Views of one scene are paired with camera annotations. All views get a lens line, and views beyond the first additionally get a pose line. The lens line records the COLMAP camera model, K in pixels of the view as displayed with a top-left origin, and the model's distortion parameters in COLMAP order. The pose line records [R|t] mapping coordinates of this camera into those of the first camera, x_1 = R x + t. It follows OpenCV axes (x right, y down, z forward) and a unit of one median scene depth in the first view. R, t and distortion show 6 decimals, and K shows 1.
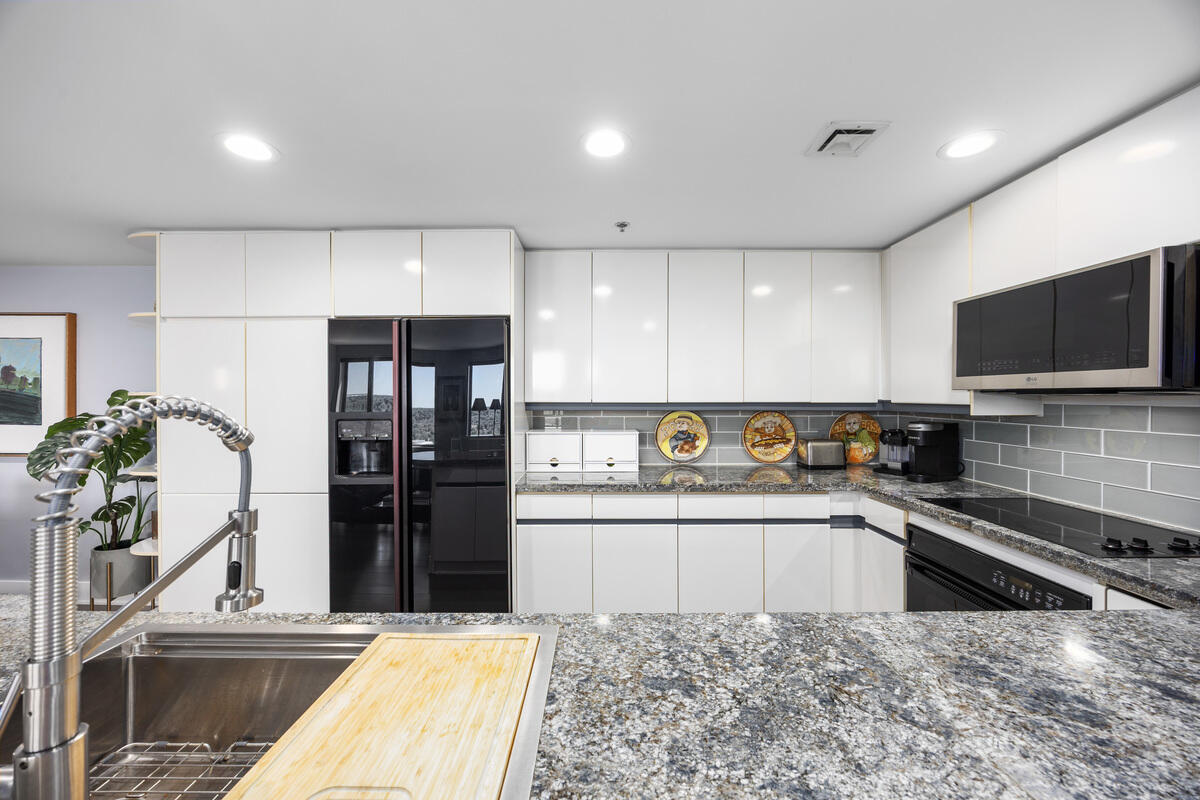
lens RADIAL K [[454.1, 0, 601.5], [0, 454.1, 401.7], [0, 0, 1]] dist [-0.006534, 0.000932]
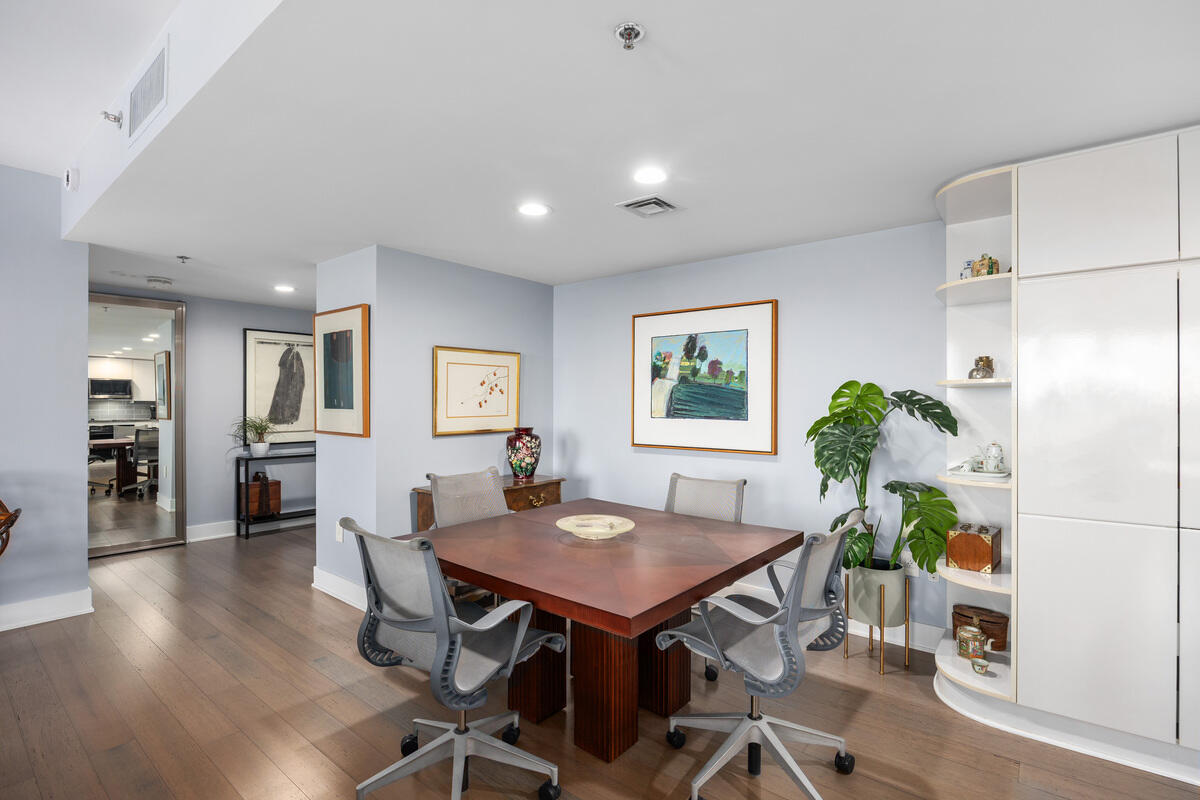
lens RADIAL K [[568.1, 0, 598.5], [0, 568.1, 404.1], [0, 0, 1]] dist [0.001192, 0.000423]
pose [[0.780768, -0.000980, -0.624821, -0.895283], [0.000547, 0.999999, -0.000885, 0.022351], [0.624821, 0.000349, 0.780768, -0.167472]]
